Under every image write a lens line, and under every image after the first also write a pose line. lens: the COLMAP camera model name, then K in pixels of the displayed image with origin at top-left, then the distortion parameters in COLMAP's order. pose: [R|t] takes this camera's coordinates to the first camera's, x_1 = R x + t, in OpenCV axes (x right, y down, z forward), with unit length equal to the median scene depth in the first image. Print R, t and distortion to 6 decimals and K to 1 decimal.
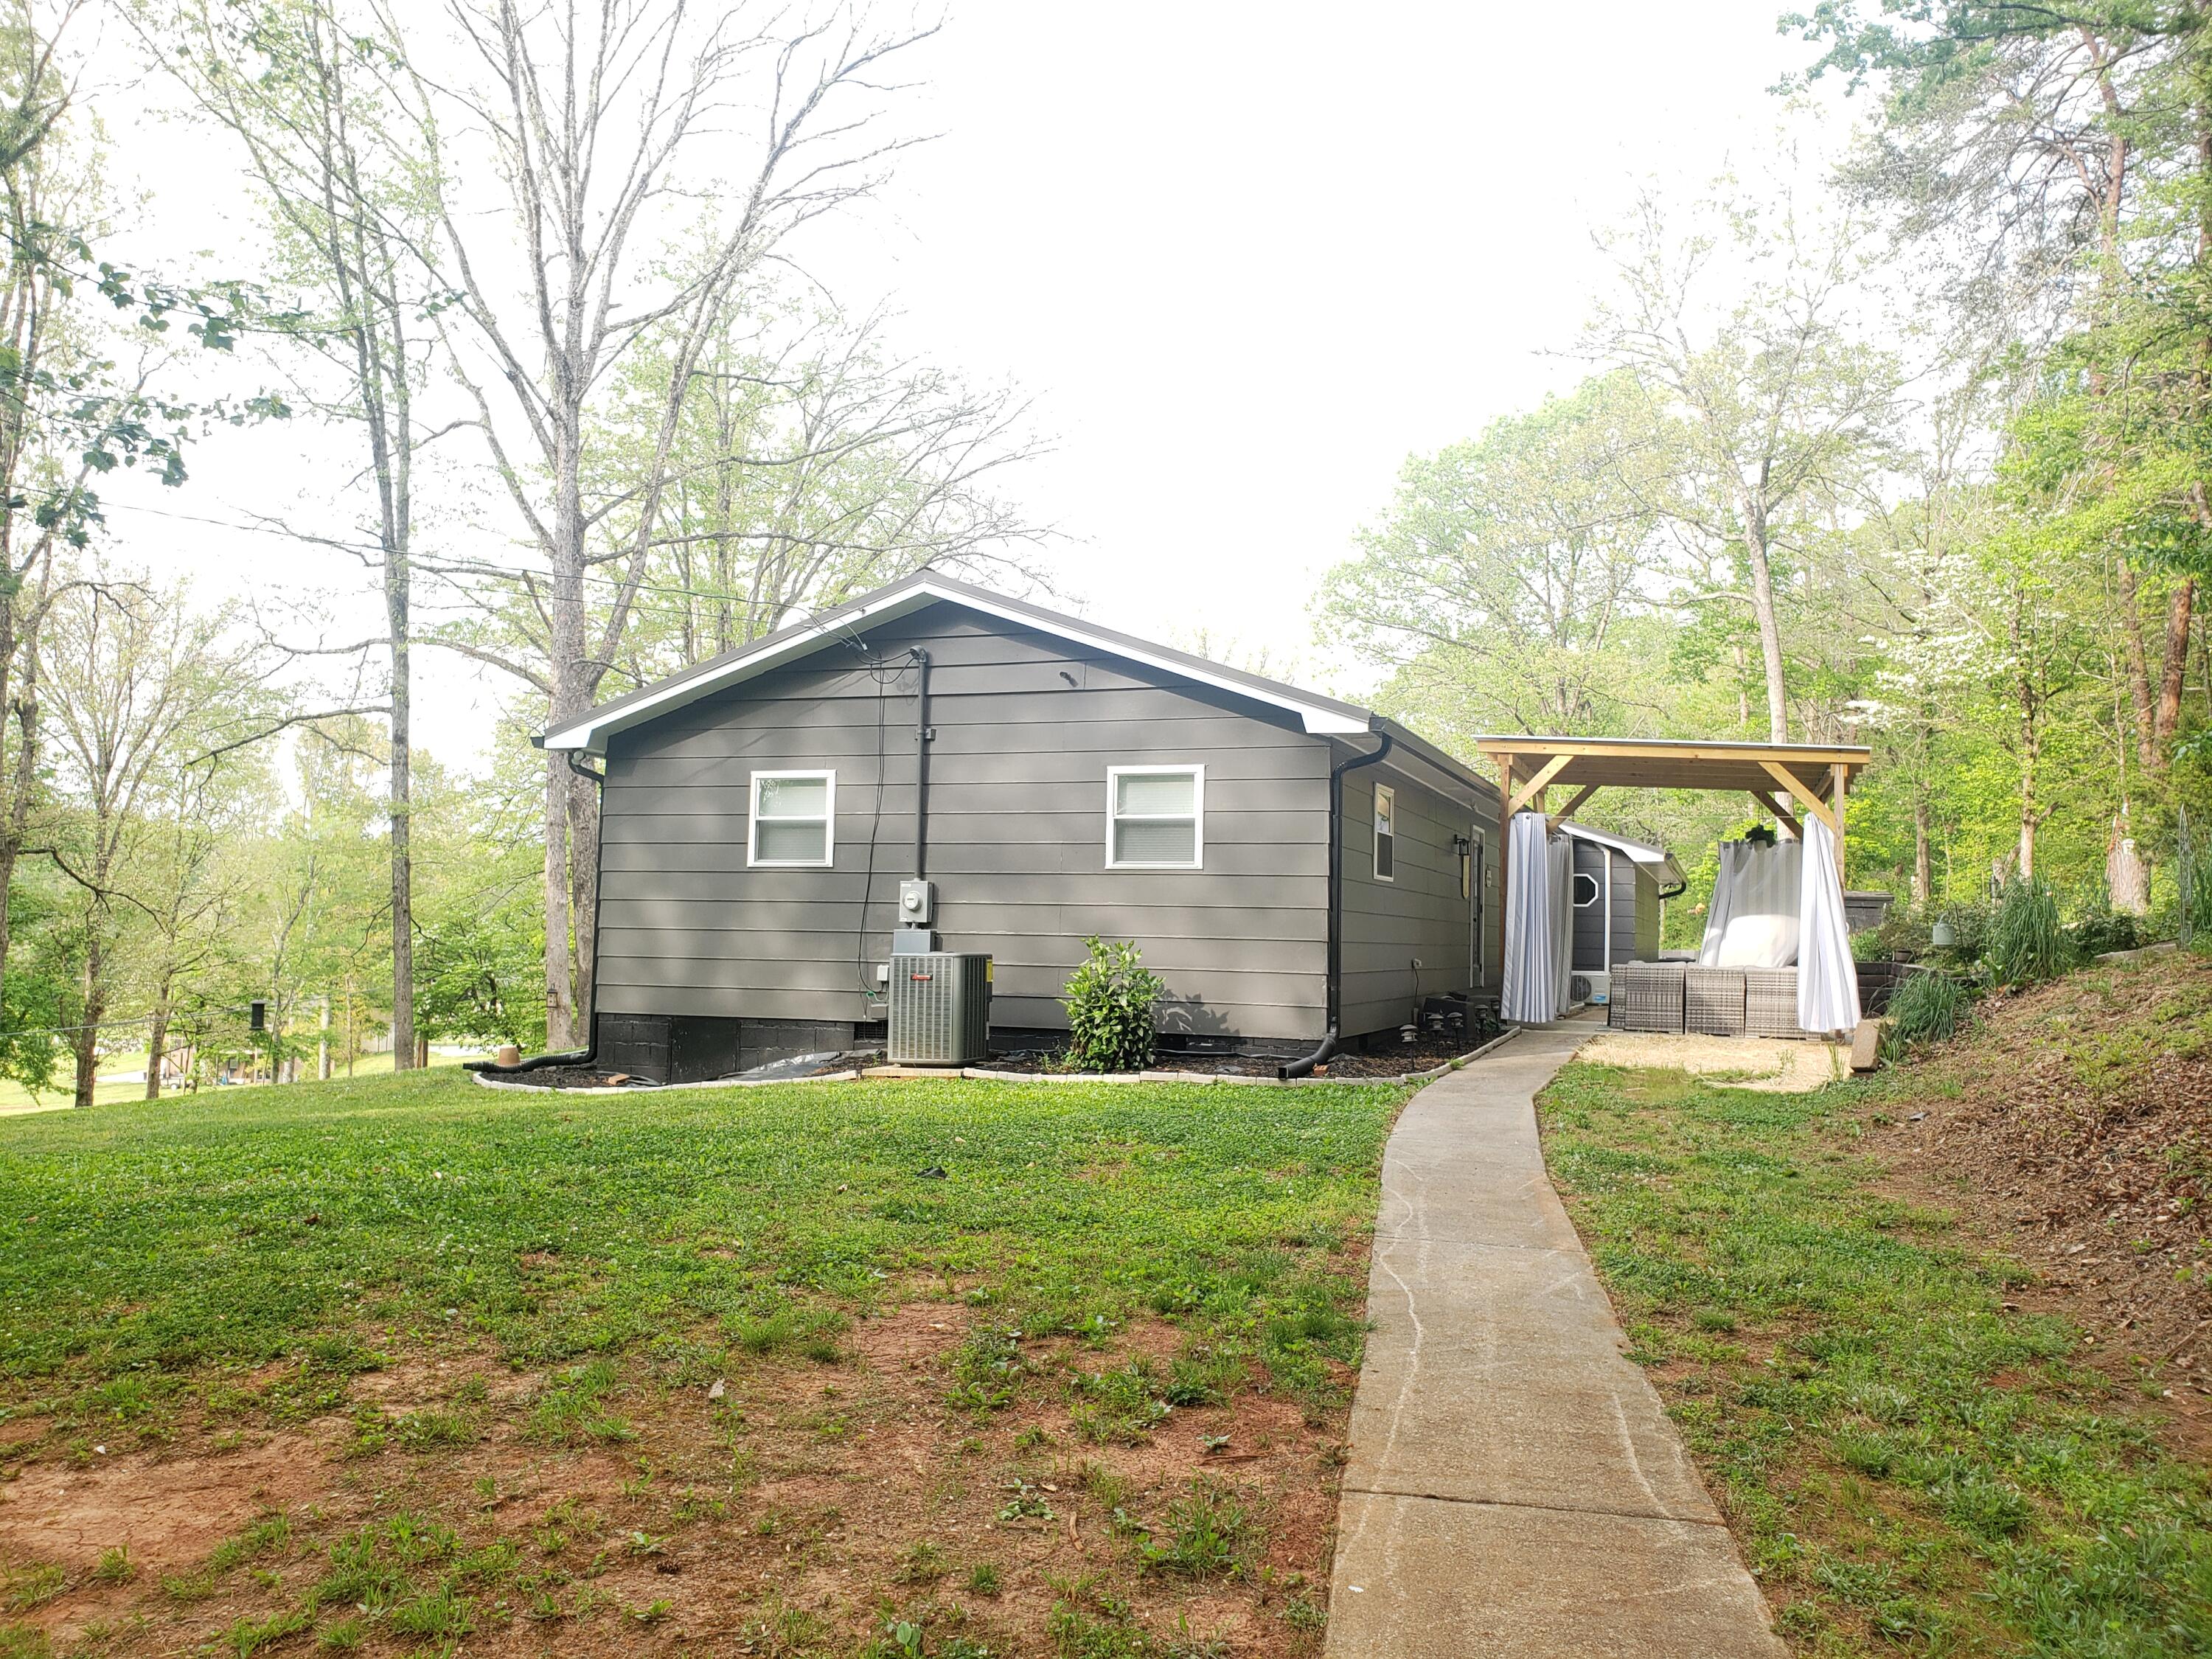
lens RADIAL K [[1684.9, 0, 1106.0], [0, 1684.9, 829.5], [0, 0, 1]] dist [0.009198, 0.000773]
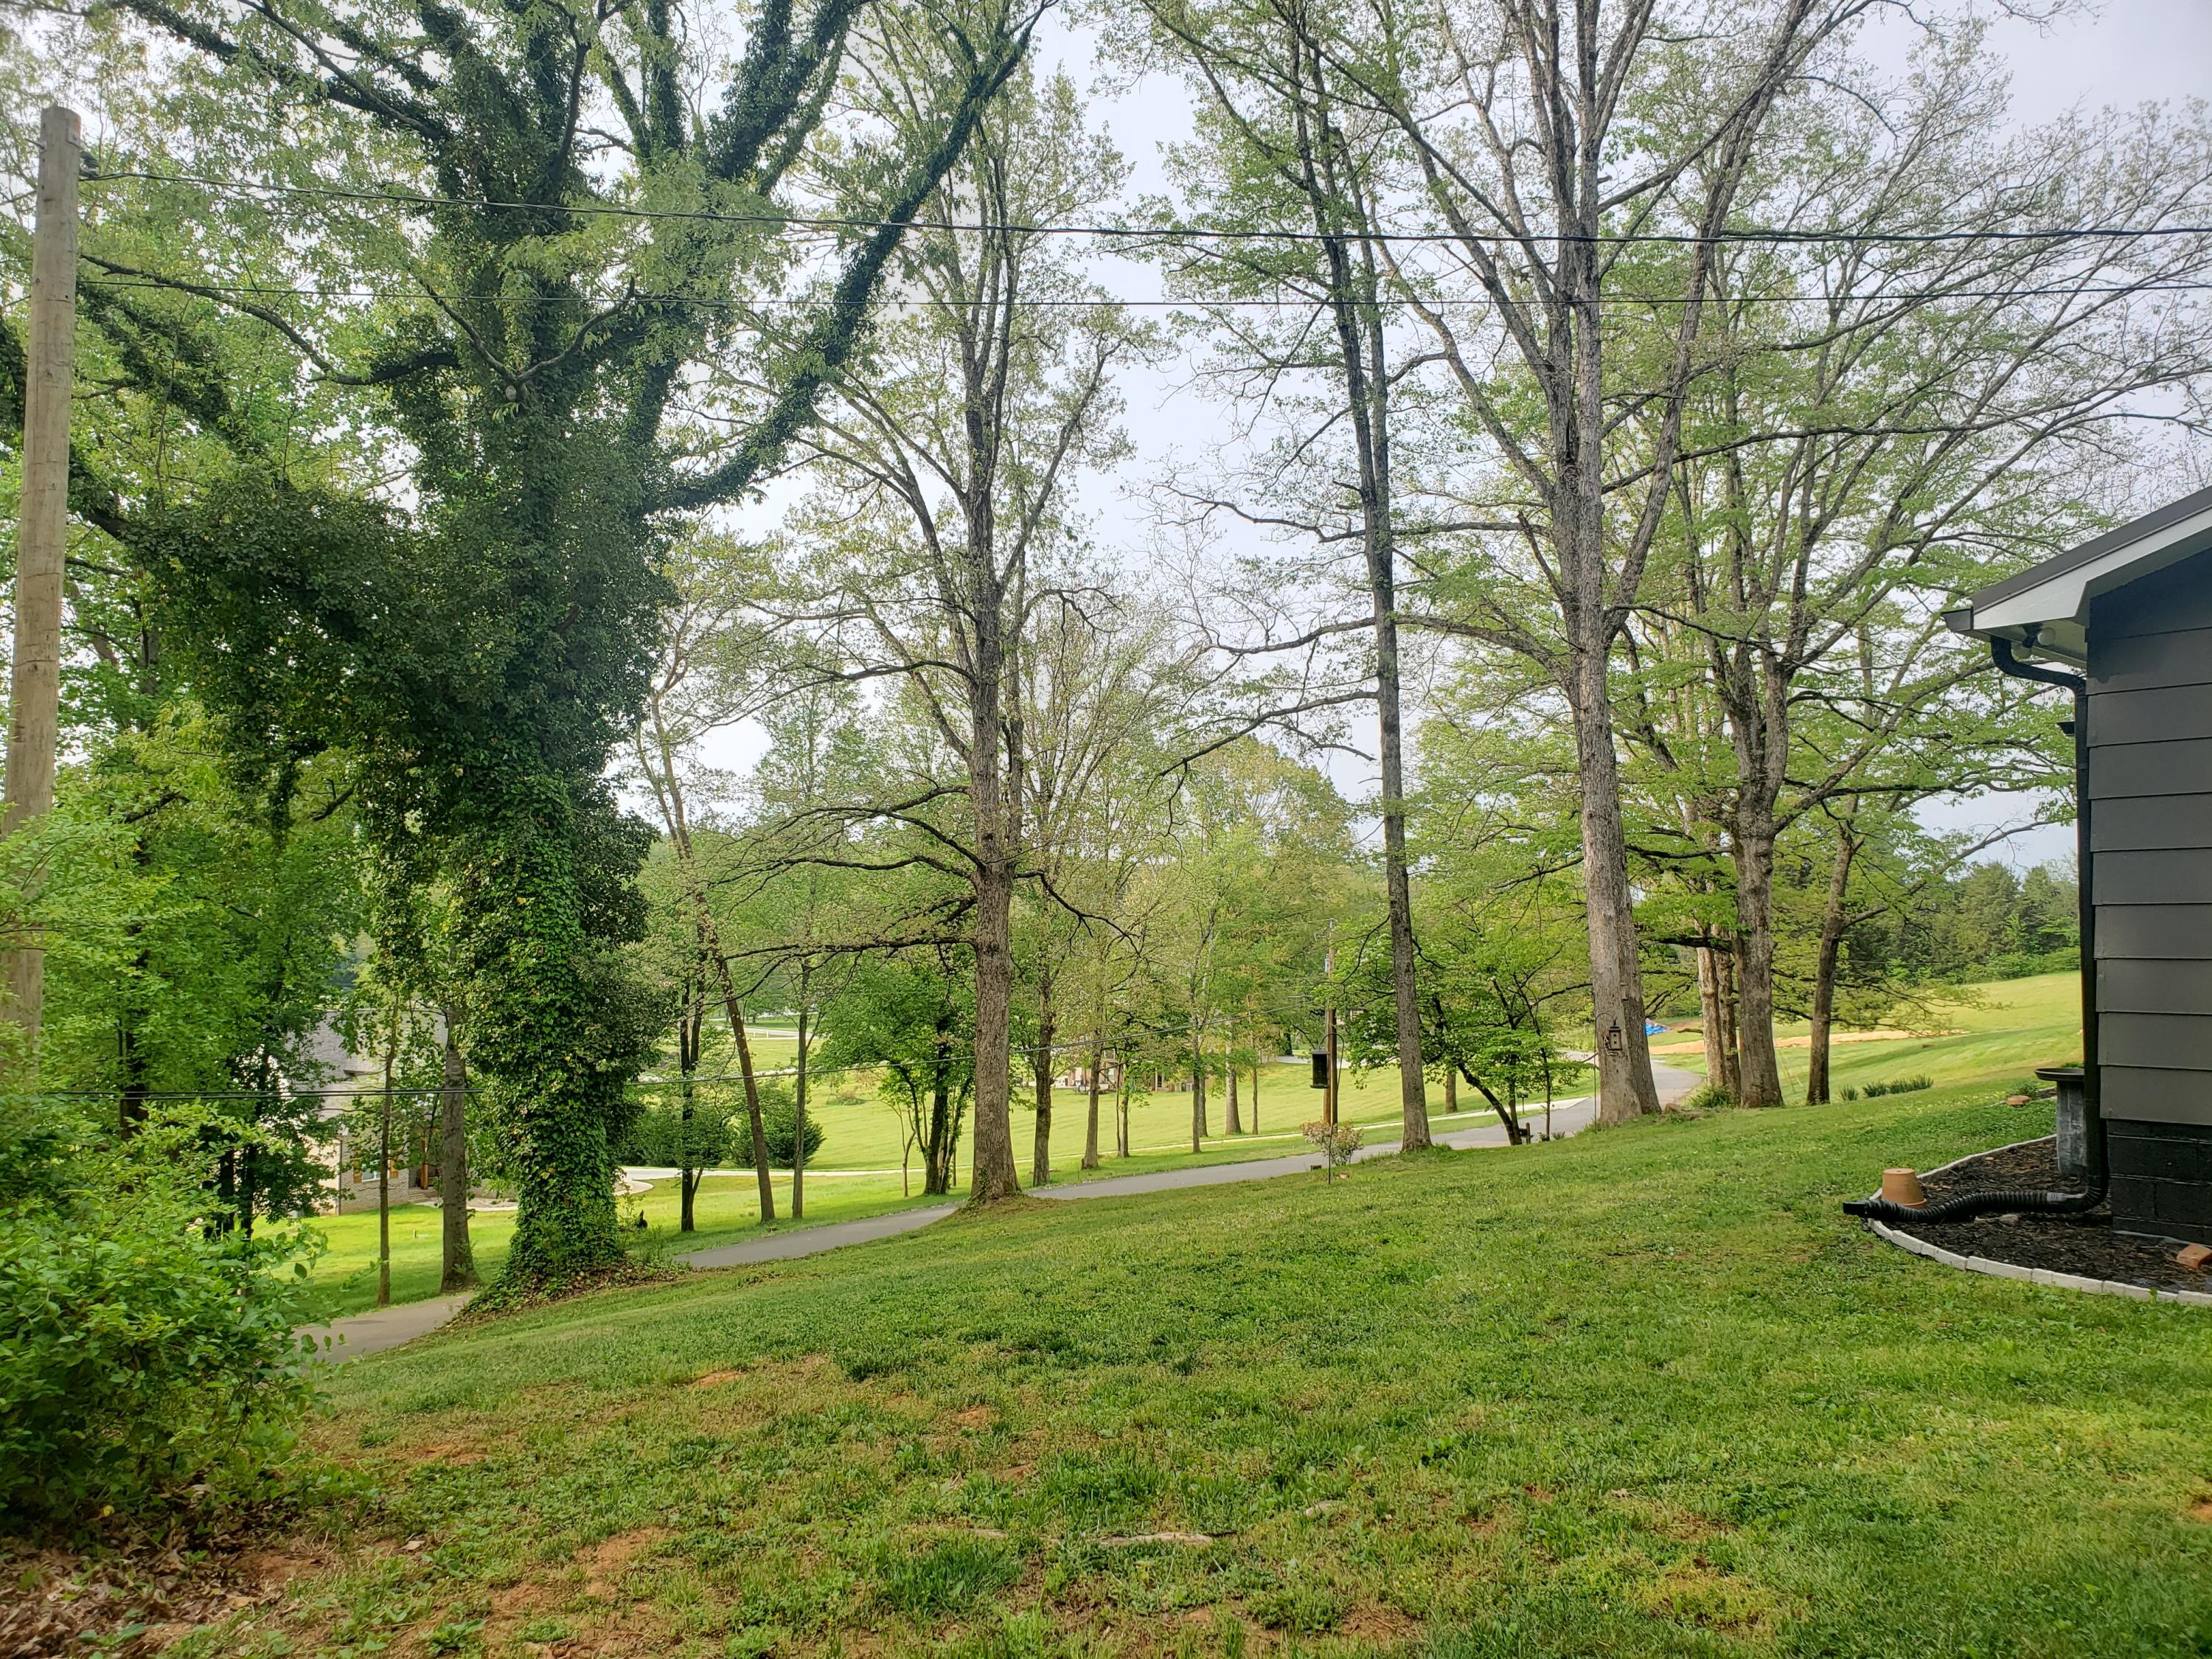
lens RADIAL K [[1659.3, 0, 1106.0], [0, 1659.3, 829.5], [0, 0, 1]] dist [-0.001853, 0.001055]
pose [[0.886888, -0.050076, -0.459263, -0.155660], [0.046901, 0.998731, -0.018326, 0.006388], [0.459598, -0.005287, 0.888111, 0.183432]]
